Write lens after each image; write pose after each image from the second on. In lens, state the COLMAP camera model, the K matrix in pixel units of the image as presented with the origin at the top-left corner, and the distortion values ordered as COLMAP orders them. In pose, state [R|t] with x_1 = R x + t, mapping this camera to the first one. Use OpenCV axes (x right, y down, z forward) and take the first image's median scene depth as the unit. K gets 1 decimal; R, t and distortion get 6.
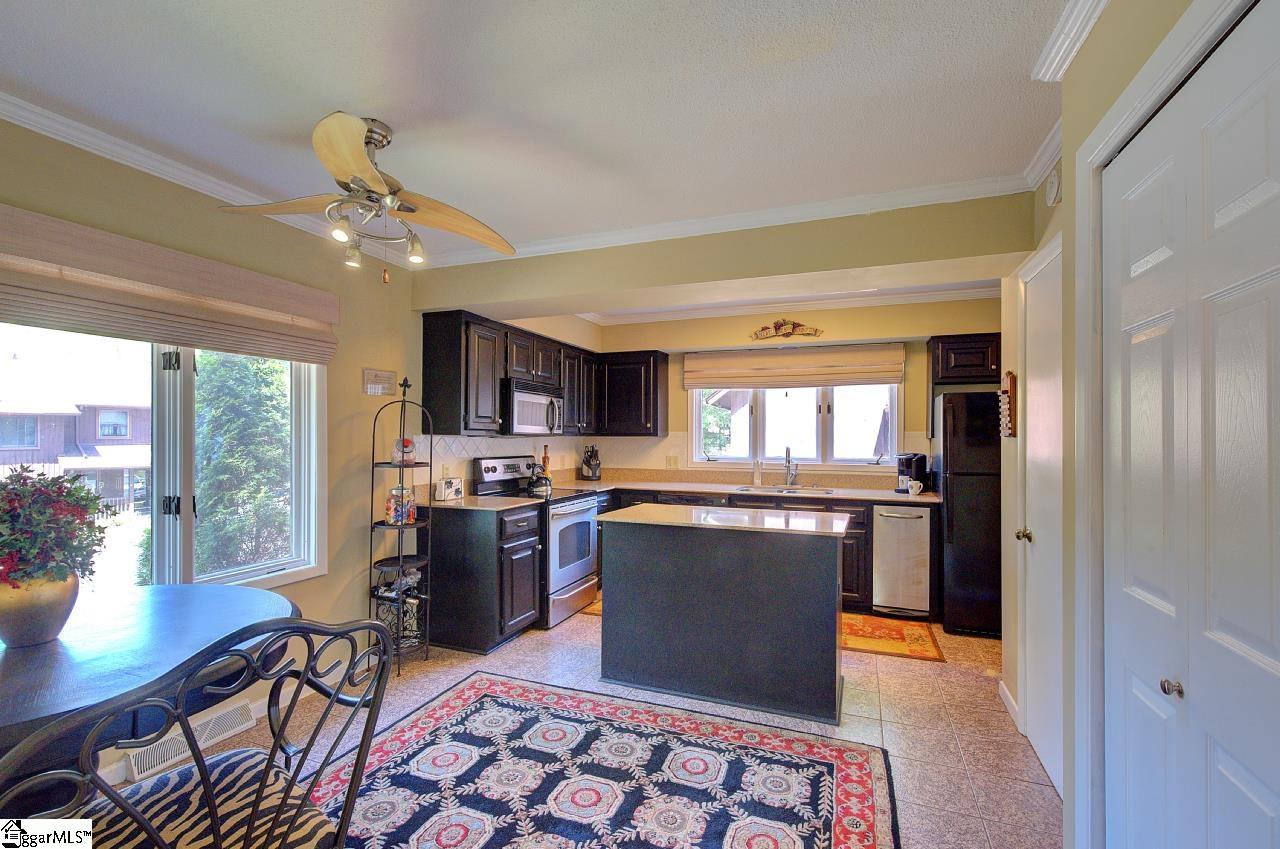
lens RADIAL K [[557.2, 0, 634.7], [0, 557.2, 443.5], [0, 0, 1]] dist [-0.001247, 0.001524]
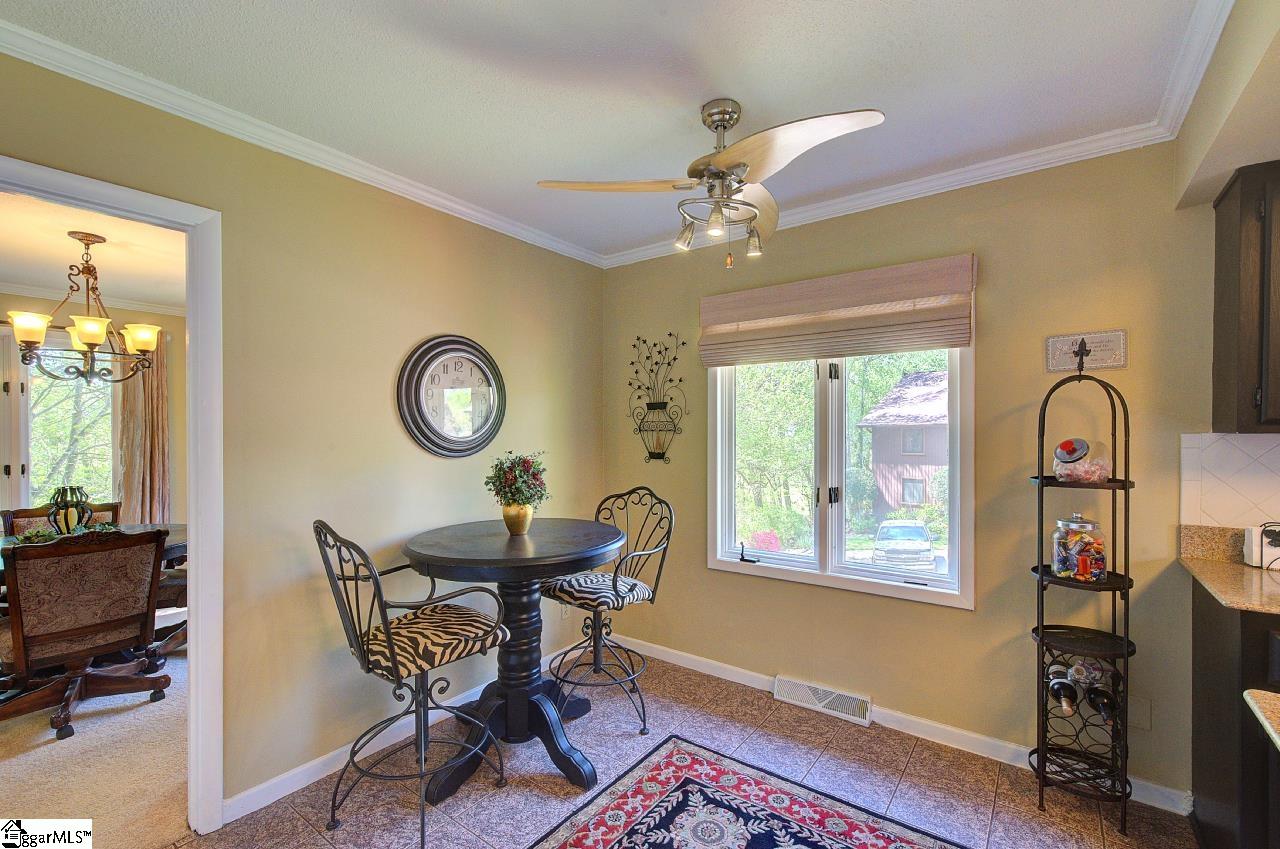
lens RADIAL K [[557.2, 0, 646.2], [0, 557.2, 434.6], [0, 0, 1]] dist [-0.001247, 0.001524]
pose [[-0.241560, -0.001712, -0.970384, 0.221228], [-0.011233, 0.999936, 0.001032, -0.007331], [0.970321, 0.011150, -0.241564, 0.512403]]
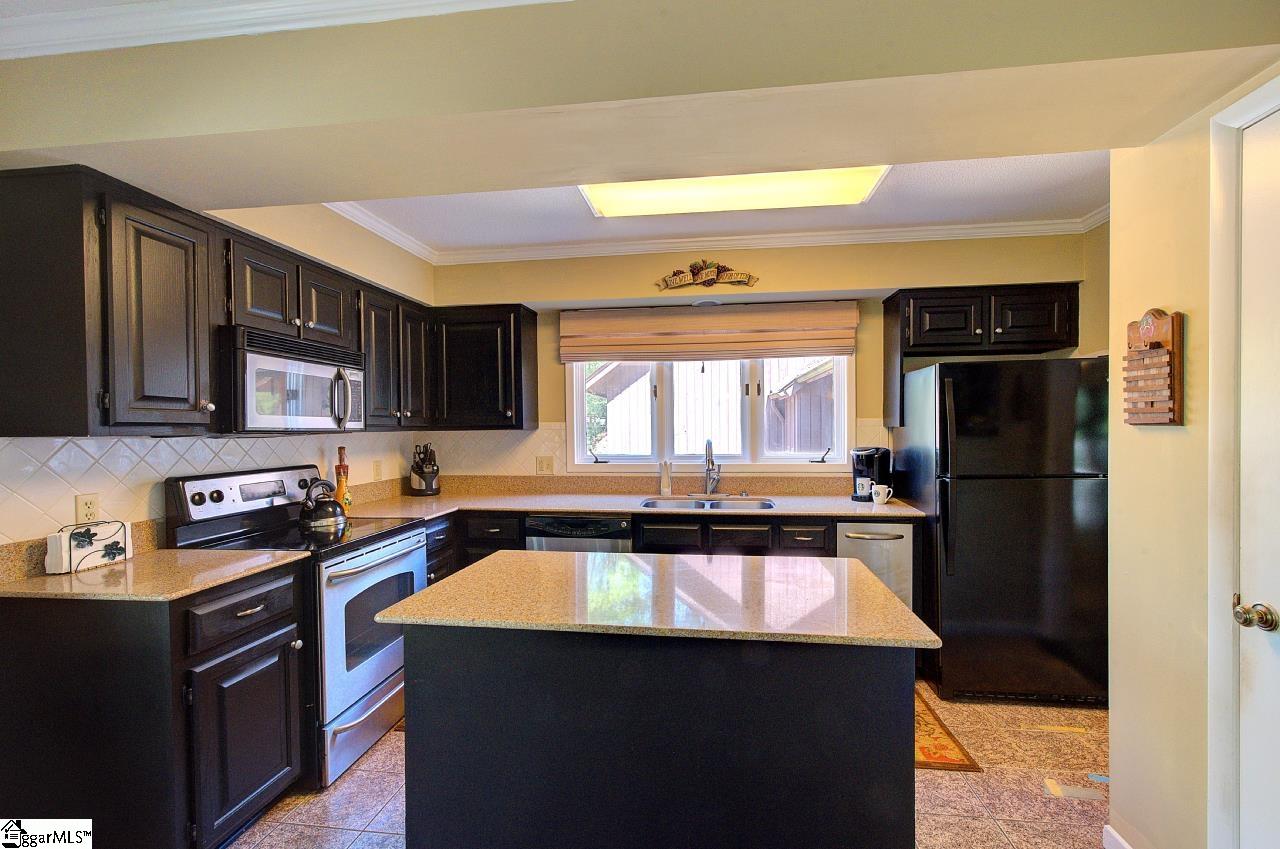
lens RADIAL K [[557.2, 0, 647.1], [0, 557.2, 434.8], [0, 0, 1]] dist [-0.001247, 0.001524]
pose [[0.966588, -0.019173, 0.255617, 0.015443], [0.018314, 0.999816, 0.005741, -0.008913], [-0.255680, -0.000868, 0.966761, 0.351693]]
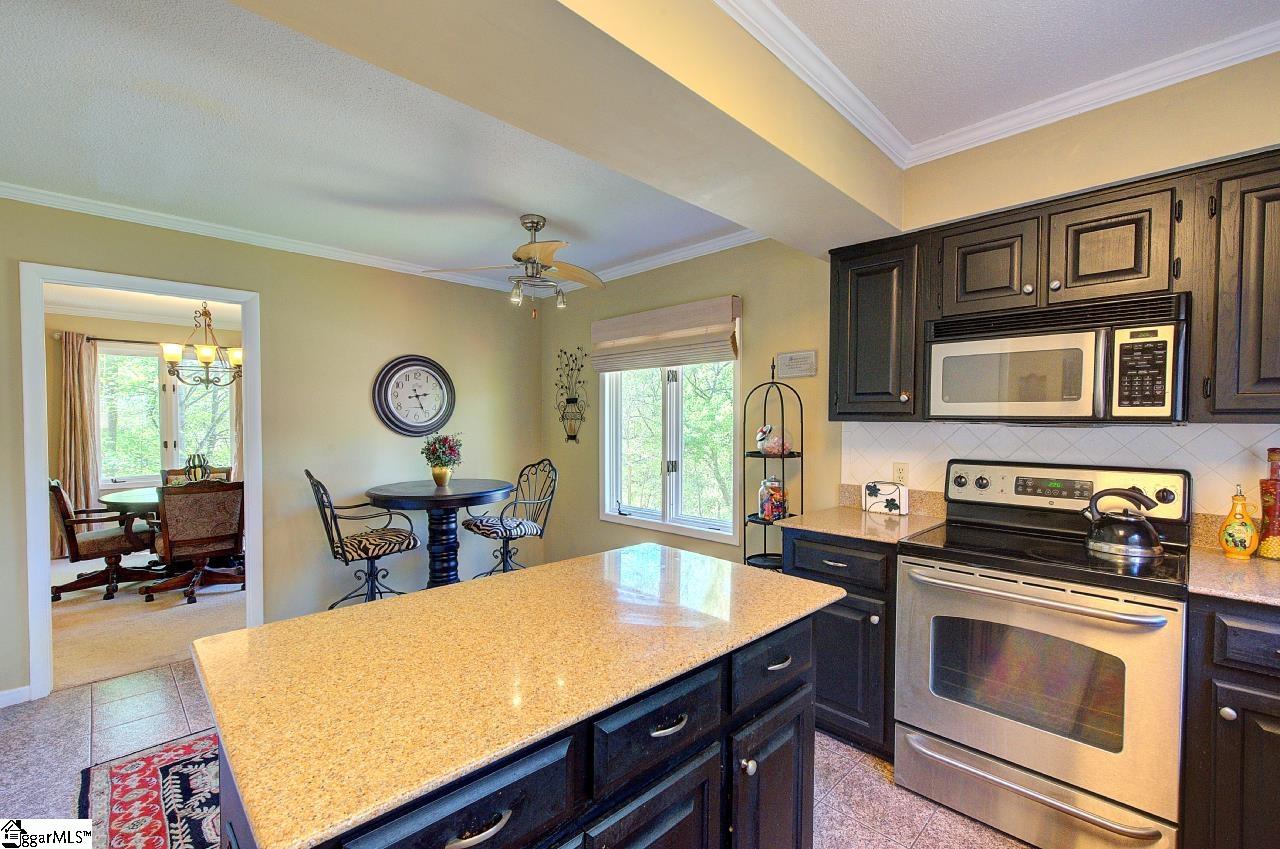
lens RADIAL K [[557.2, 0, 645.5], [0, 557.2, 434.1], [0, 0, 1]] dist [-0.001247, 0.001524]
pose [[-0.388583, 0.015920, -0.921276, 0.377861], [-0.014067, 0.999632, 0.023207, -0.009974], [0.921306, 0.021978, -0.388216, 0.870738]]
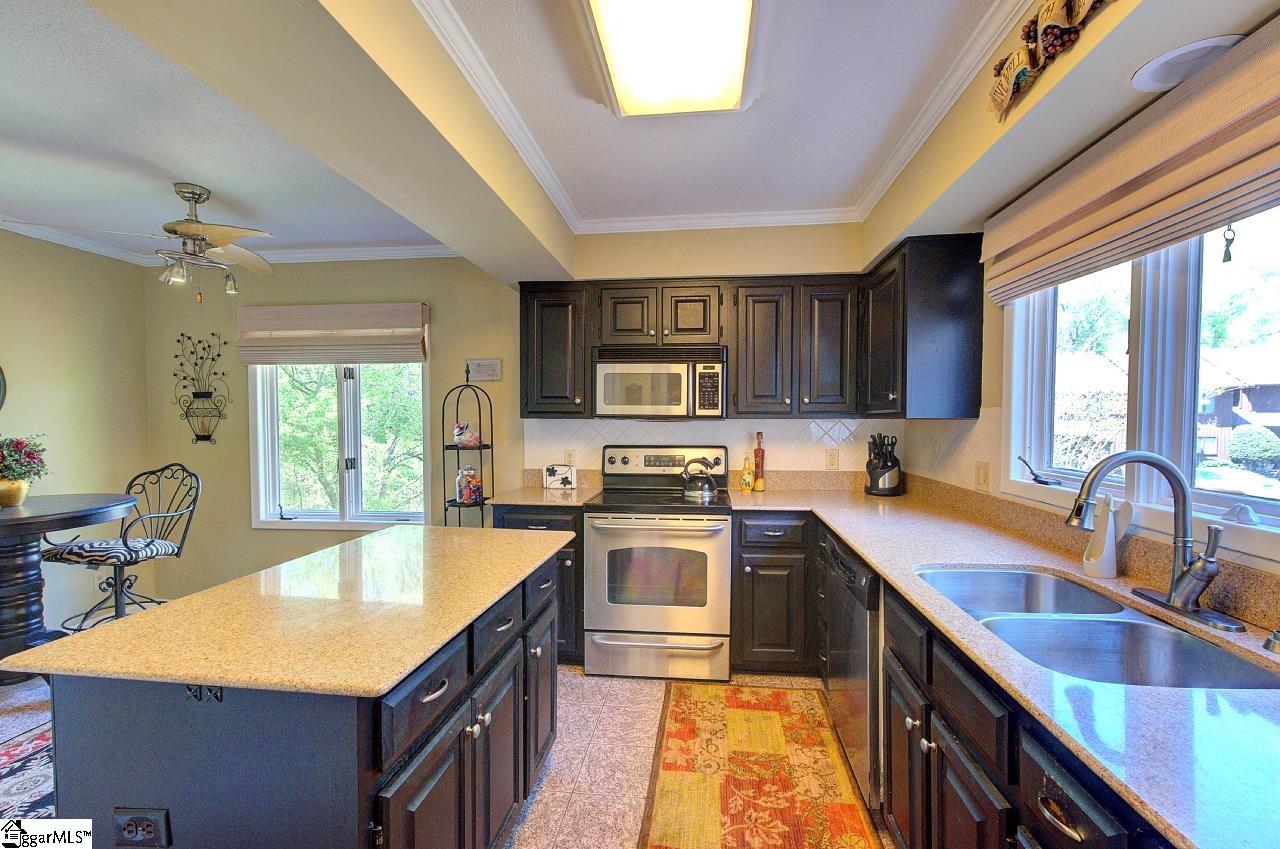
lens RADIAL K [[557.2, 0, 649.0], [0, 557.2, 435.9], [0, 0, 1]] dist [-0.001247, 0.001524]
pose [[0.276721, 0.025052, -0.960624, 0.521582], [-0.009436, 0.999683, 0.023353, -0.008271], [0.960904, 0.002602, 0.276870, 0.776881]]
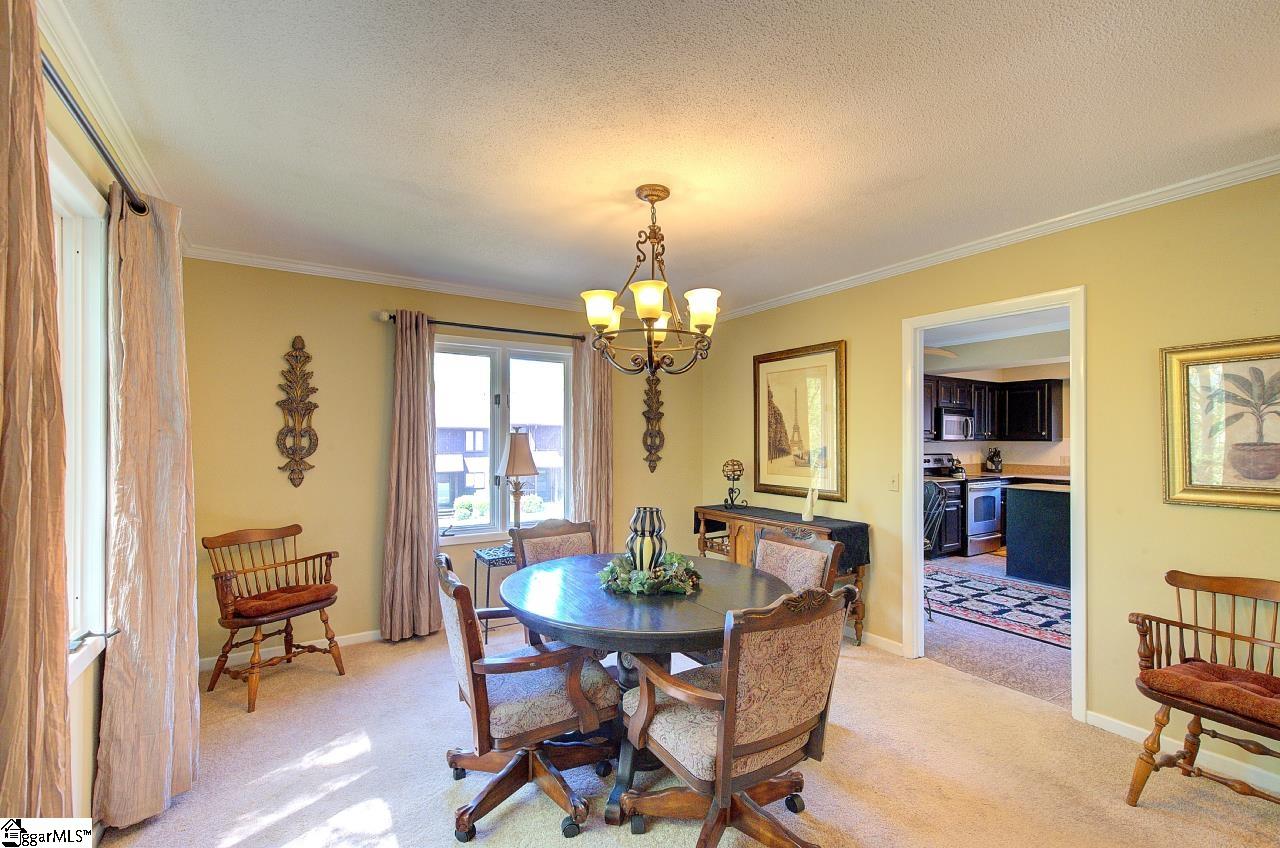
lens RADIAL K [[557.2, 0, 634.5], [0, 557.2, 432.0], [0, 0, 1]] dist [-0.001247, 0.001524]
pose [[0.805471, -0.006840, -0.592595, 0.030559], [-0.006630, 0.999767, -0.020552, -0.000595], [0.592598, 0.020482, 0.805238, -0.853335]]
